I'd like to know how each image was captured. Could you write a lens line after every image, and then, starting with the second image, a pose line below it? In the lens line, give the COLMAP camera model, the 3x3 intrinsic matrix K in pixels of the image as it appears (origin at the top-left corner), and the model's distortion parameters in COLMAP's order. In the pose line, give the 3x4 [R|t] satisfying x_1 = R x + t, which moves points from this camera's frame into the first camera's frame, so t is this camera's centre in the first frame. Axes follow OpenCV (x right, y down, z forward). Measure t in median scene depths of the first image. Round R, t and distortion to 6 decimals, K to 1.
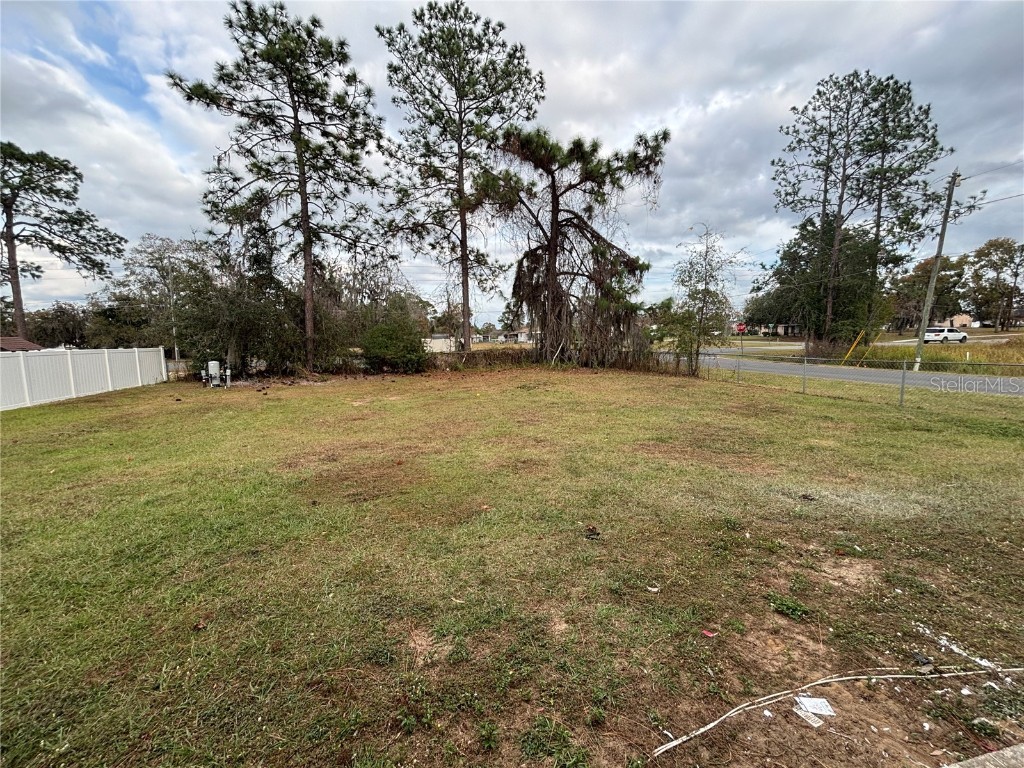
lens RADIAL K [[412.5, 0, 512.3], [0, 412.5, 380.4], [0, 0, 1]] dist [0.003073, 0.000413]
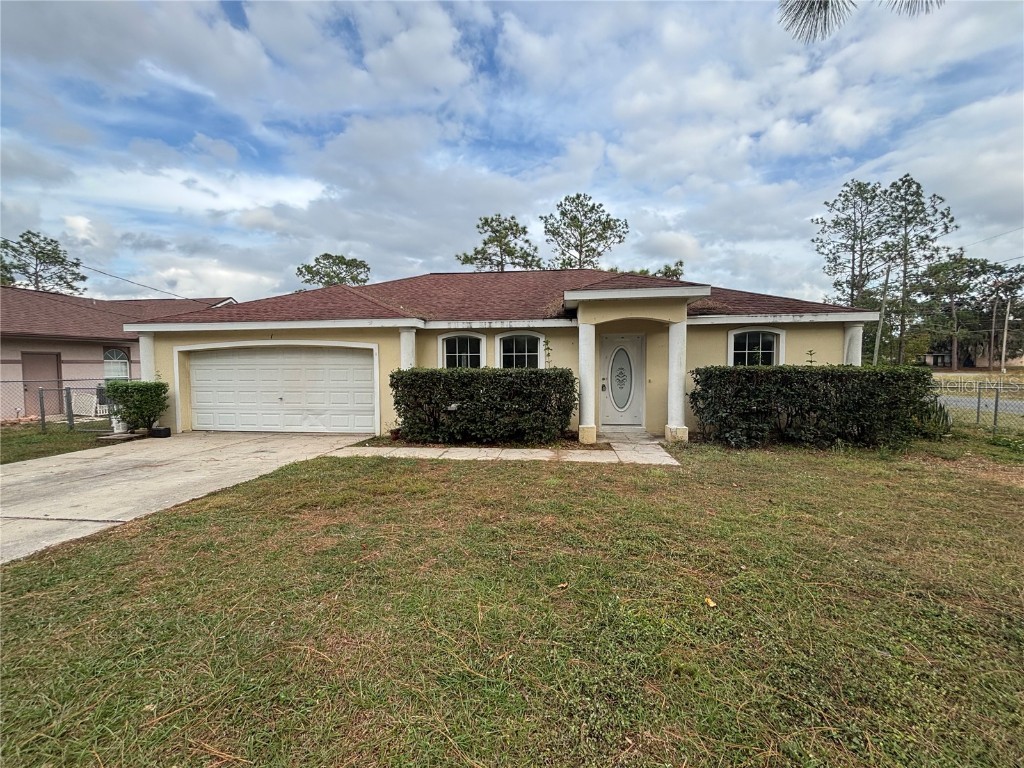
lens RADIAL K [[412.5, 0, 512.3], [0, 412.5, 380.4], [0, 0, 1]] dist [0.003073, 0.000413]
pose [[0.941719, 0.023619, -0.335570, 0.224095], [-0.044360, 0.997540, -0.054277, 0.077665], [0.333463, 0.066000, 0.940450, -0.821307]]
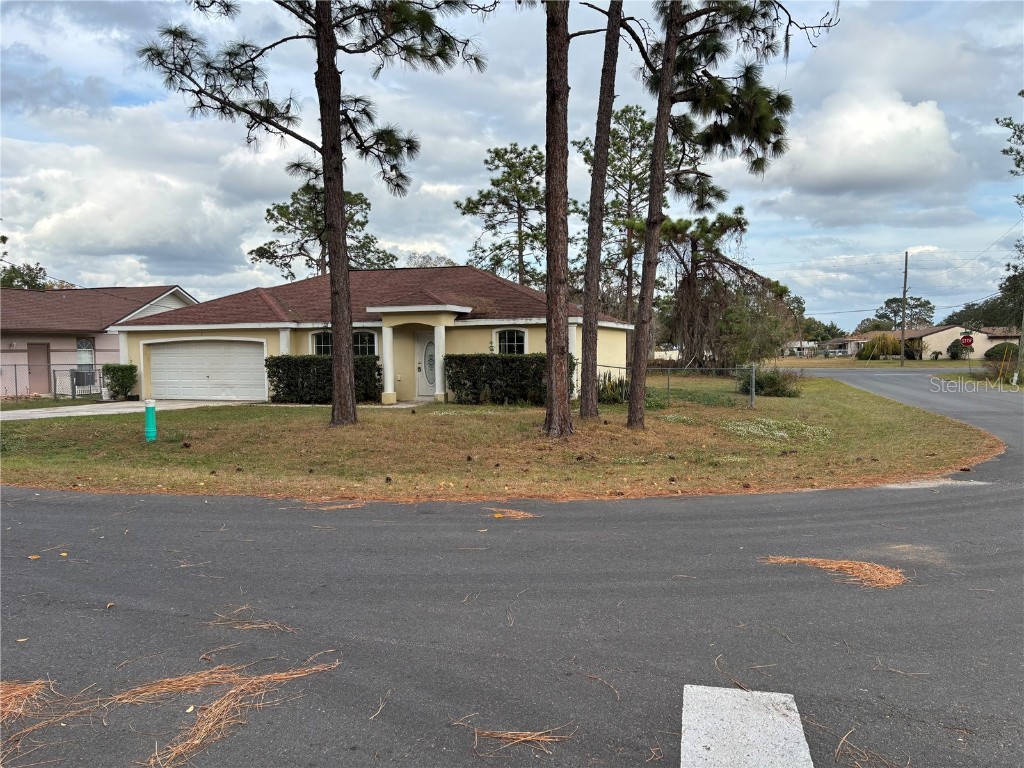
lens RADIAL K [[767.2, 0, 517.3], [0, 767.2, 366.3], [0, 0, 1]] dist [0.034214, 0.000385]
pose [[0.864566, 0.018989, -0.502160, 0.800504], [-0.057289, 0.996495, -0.060953, 0.110806], [0.499242, 0.081466, 0.862624, -1.237739]]
